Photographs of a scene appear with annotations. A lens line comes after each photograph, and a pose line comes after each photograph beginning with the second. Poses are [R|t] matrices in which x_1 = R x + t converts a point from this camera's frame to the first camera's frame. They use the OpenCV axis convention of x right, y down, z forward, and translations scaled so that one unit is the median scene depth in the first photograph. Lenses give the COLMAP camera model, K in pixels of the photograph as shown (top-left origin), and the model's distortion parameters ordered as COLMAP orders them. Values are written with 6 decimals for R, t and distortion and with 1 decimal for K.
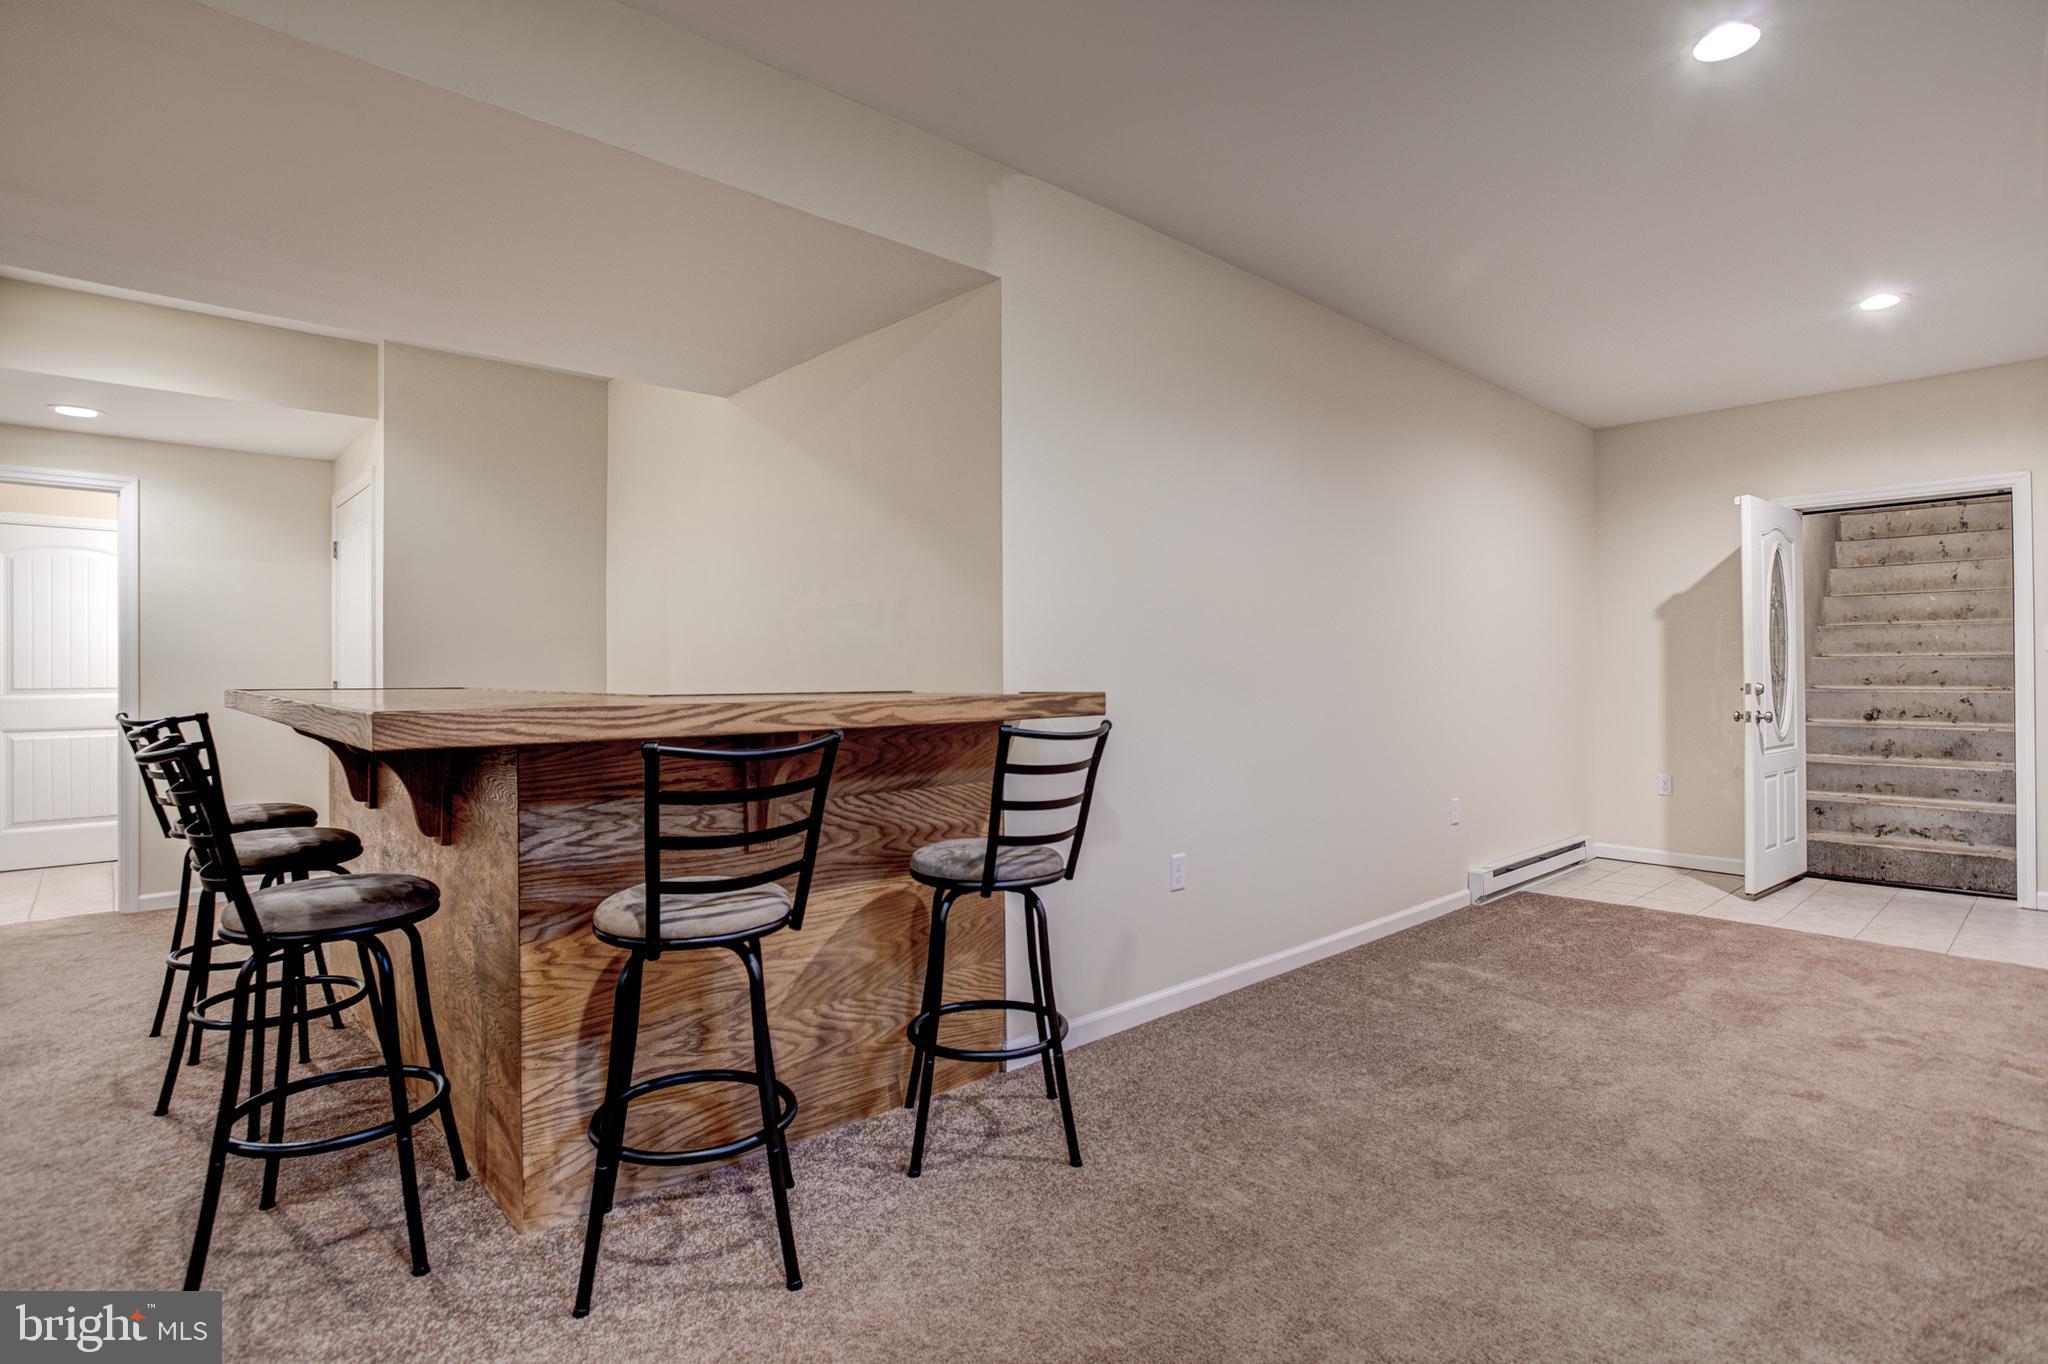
lens RADIAL K [[1024.7, 0, 1018.2], [0, 1024.7, 654.2], [0, 0, 1]] dist [-0.061102, 0.031119]
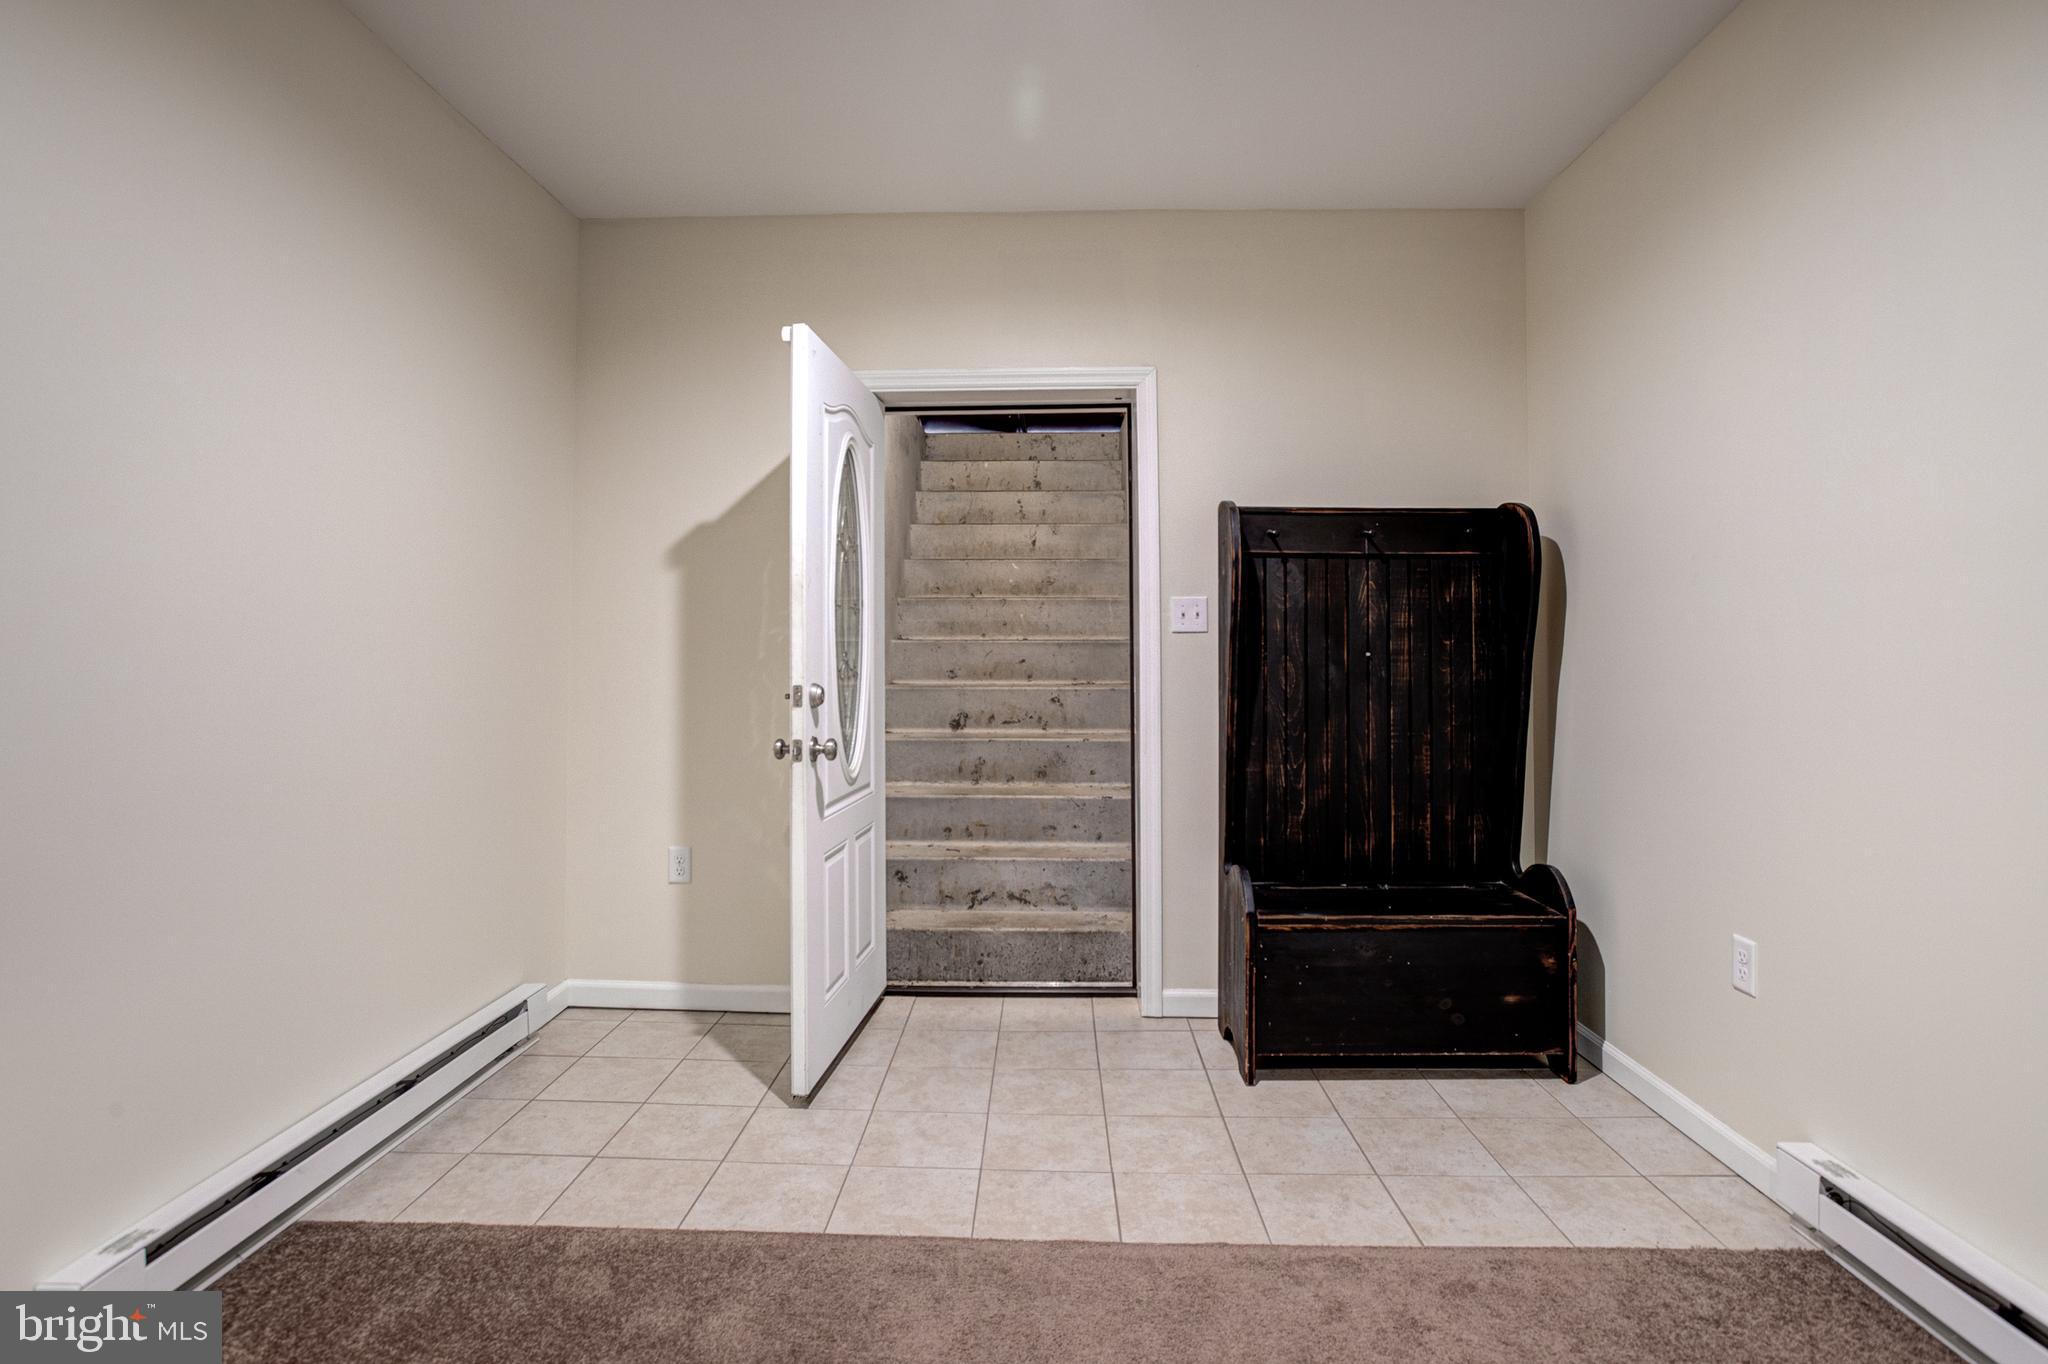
lens RADIAL K [[1024.7, 0, 1018.2], [0, 1024.7, 654.2], [0, 0, 1]] dist [-0.061102, 0.031119]
pose [[0.691888, 0.002386, 0.722001, 0.372745], [-0.011367, 0.999907, 0.007588, 0.006889], [-0.721916, -0.013457, 0.691850, 0.482709]]
